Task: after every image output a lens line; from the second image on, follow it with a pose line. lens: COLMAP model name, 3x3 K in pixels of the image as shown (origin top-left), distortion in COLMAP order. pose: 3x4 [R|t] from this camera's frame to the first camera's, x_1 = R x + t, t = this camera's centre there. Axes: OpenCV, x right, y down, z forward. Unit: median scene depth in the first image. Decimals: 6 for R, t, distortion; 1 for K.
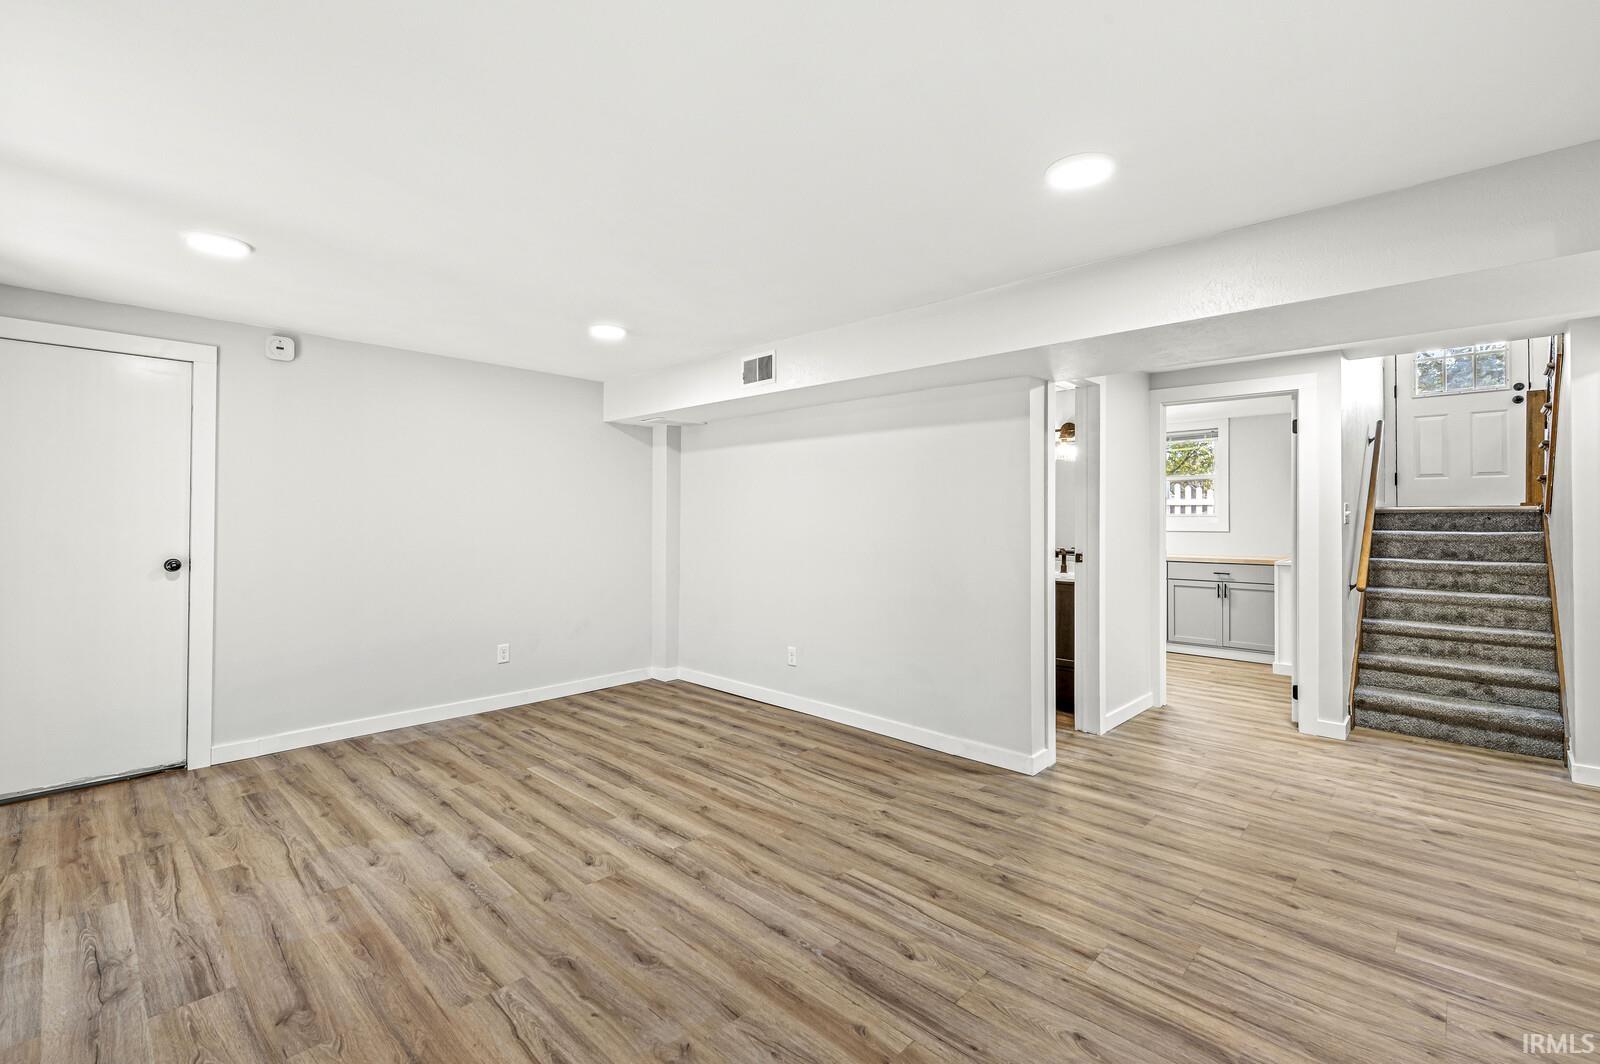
lens RADIAL K [[697.2, 0, 799.3], [0, 697.2, 524.4], [0, 0, 1]] dist [0.003168, -0.001593]
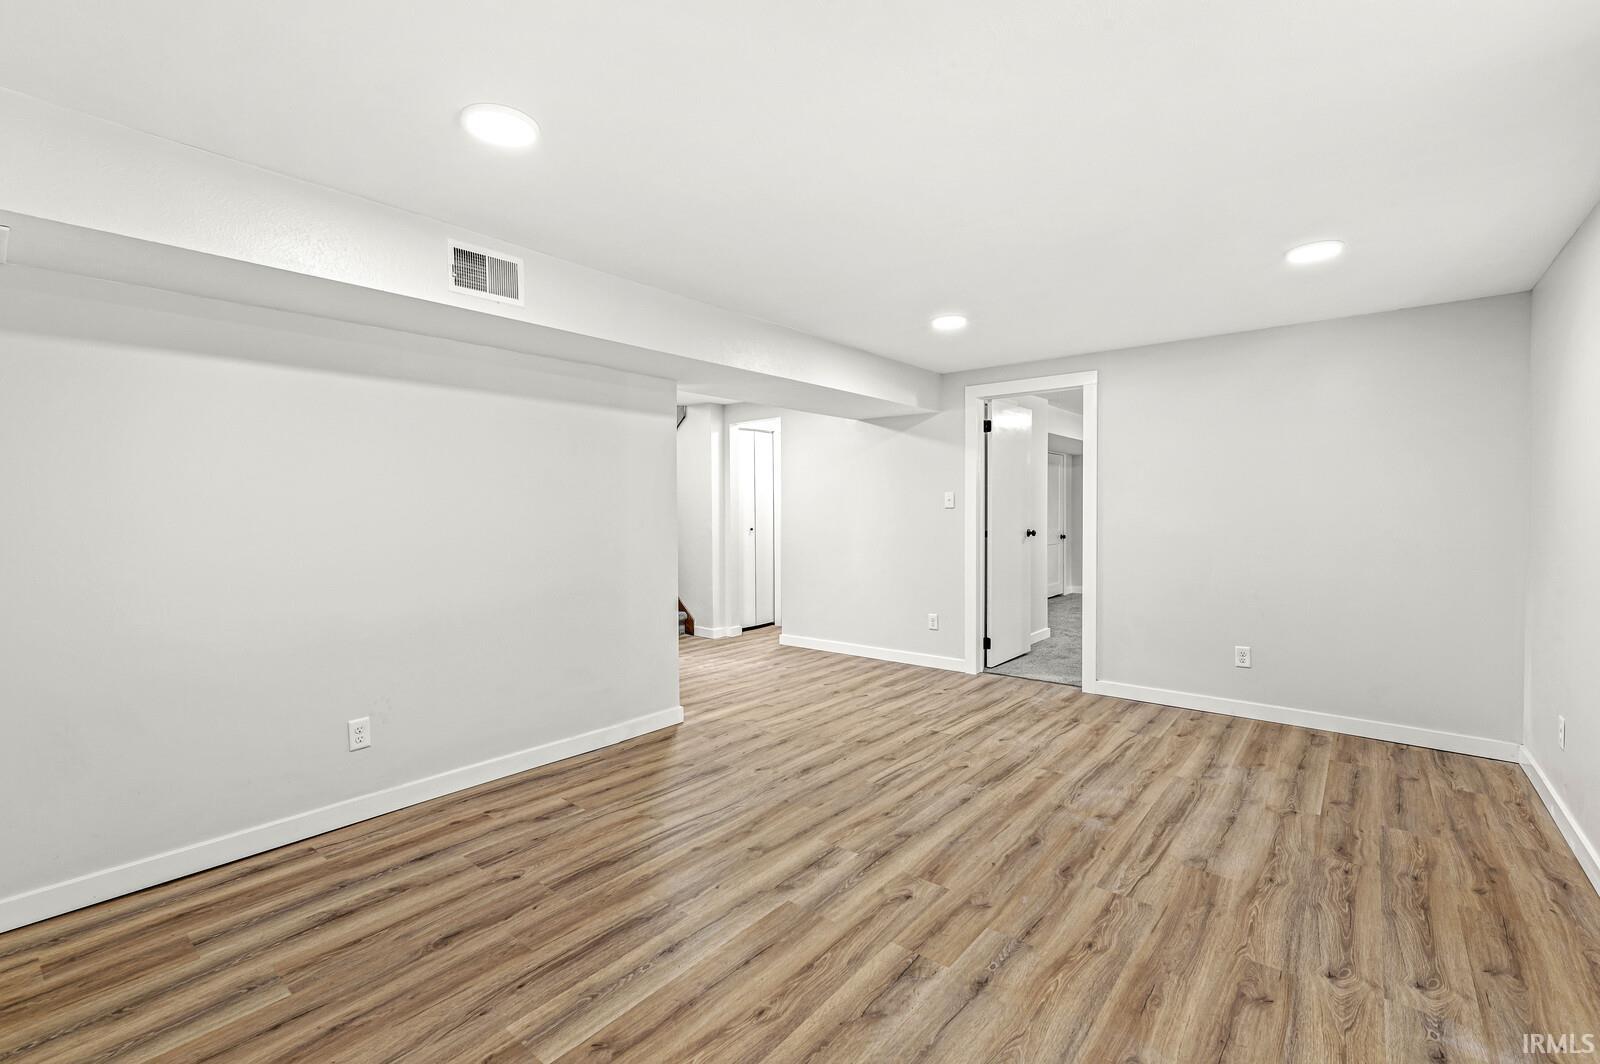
lens RADIAL K [[697.2, 0, 796.1], [0, 697.2, 522.0], [0, 0, 1]] dist [0.003168, -0.001593]
pose [[-0.069455, -0.023679, 0.997304, -1.005409], [0.012343, 0.999621, 0.024593, -0.008541], [-0.997509, 0.014018, -0.069137, 1.037611]]
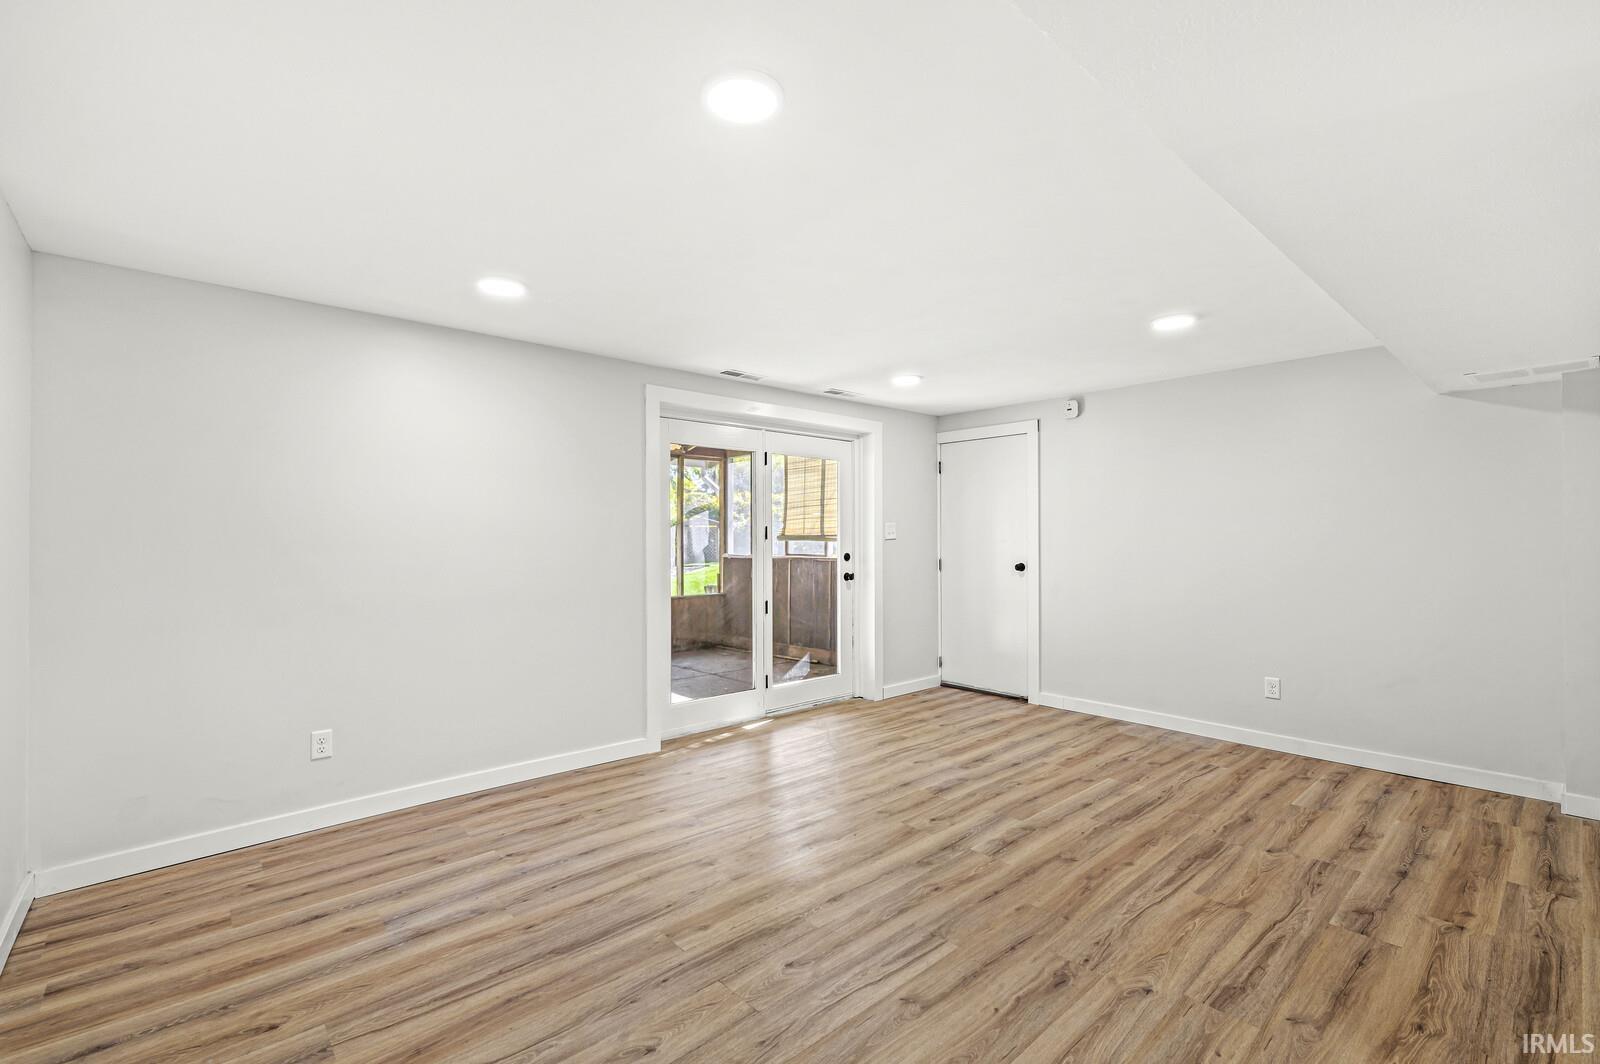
lens RADIAL K [[697.2, 0, 806.7], [0, 697.2, 532.8], [0, 0, 1]] dist [0.003168, -0.001593]
pose [[-0.070934, -0.009587, -0.997435, 0.807682], [-0.006155, 0.999939, -0.009173, -0.000196], [0.997462, 0.005488, -0.070988, 0.750029]]
